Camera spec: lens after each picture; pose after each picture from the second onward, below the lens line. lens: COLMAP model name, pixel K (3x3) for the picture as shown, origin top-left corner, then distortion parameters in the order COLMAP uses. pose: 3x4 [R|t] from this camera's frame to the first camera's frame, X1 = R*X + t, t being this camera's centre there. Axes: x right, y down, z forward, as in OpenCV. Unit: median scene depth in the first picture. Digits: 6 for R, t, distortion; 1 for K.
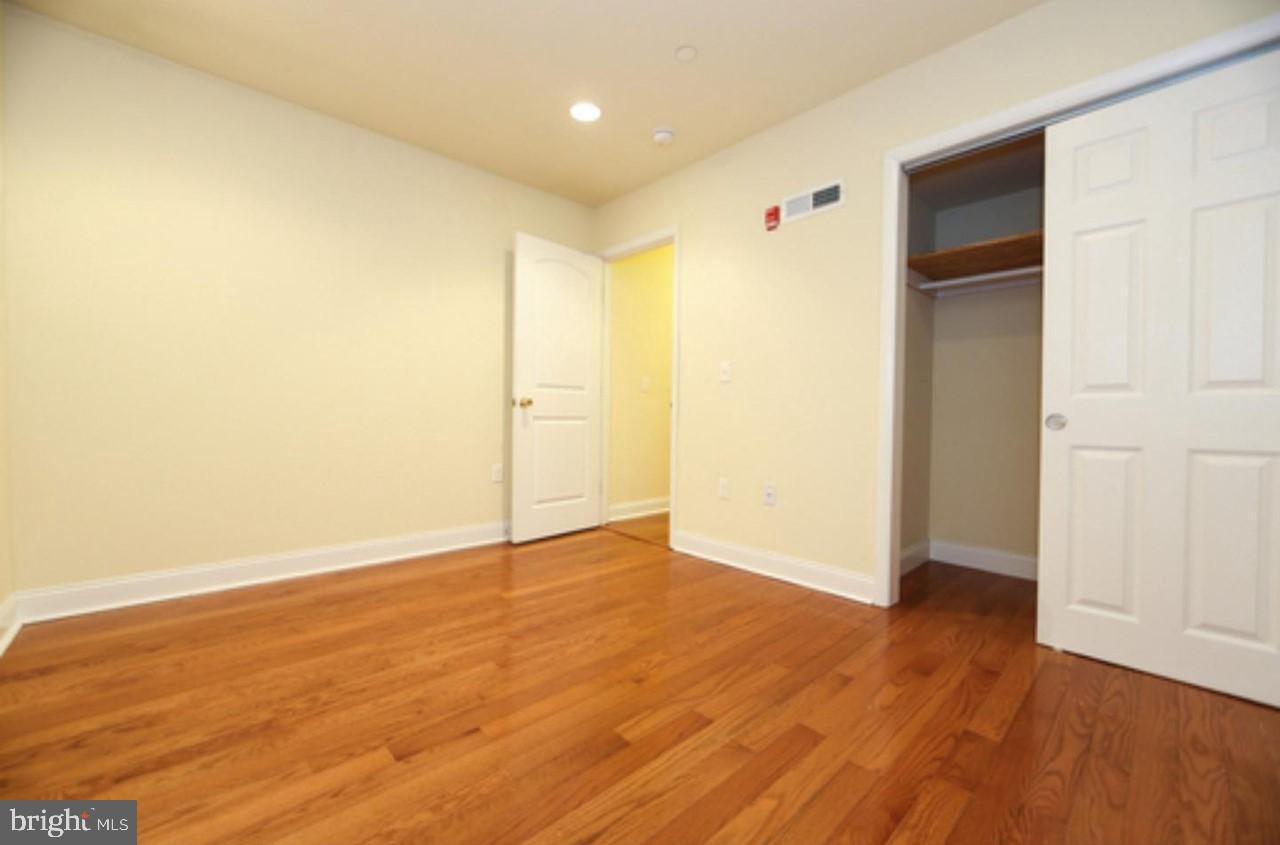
lens RADIAL K [[507.3, 0, 632.4], [0, 507.3, 423.4], [0, 0, 1]] dist [-0.002581, -0.000080]
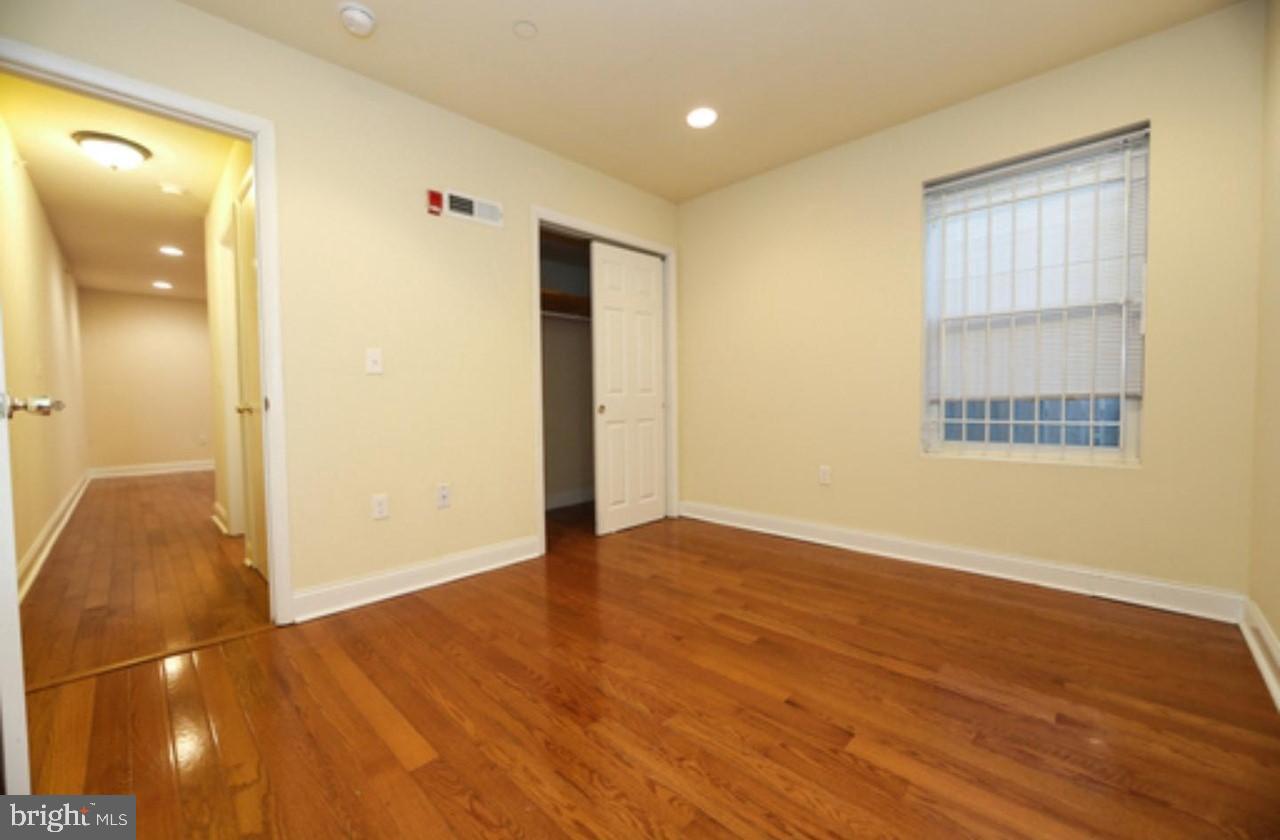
lens RADIAL K [[507.3, 0, 632.4], [0, 507.3, 420.9], [0, 0, 1]] dist [-0.002581, -0.000080]
pose [[-0.047998, -0.051450, 0.997521, -1.080751], [0.032273, 0.998071, 0.053031, -0.063279], [-0.998326, 0.034738, -0.046245, 1.083906]]
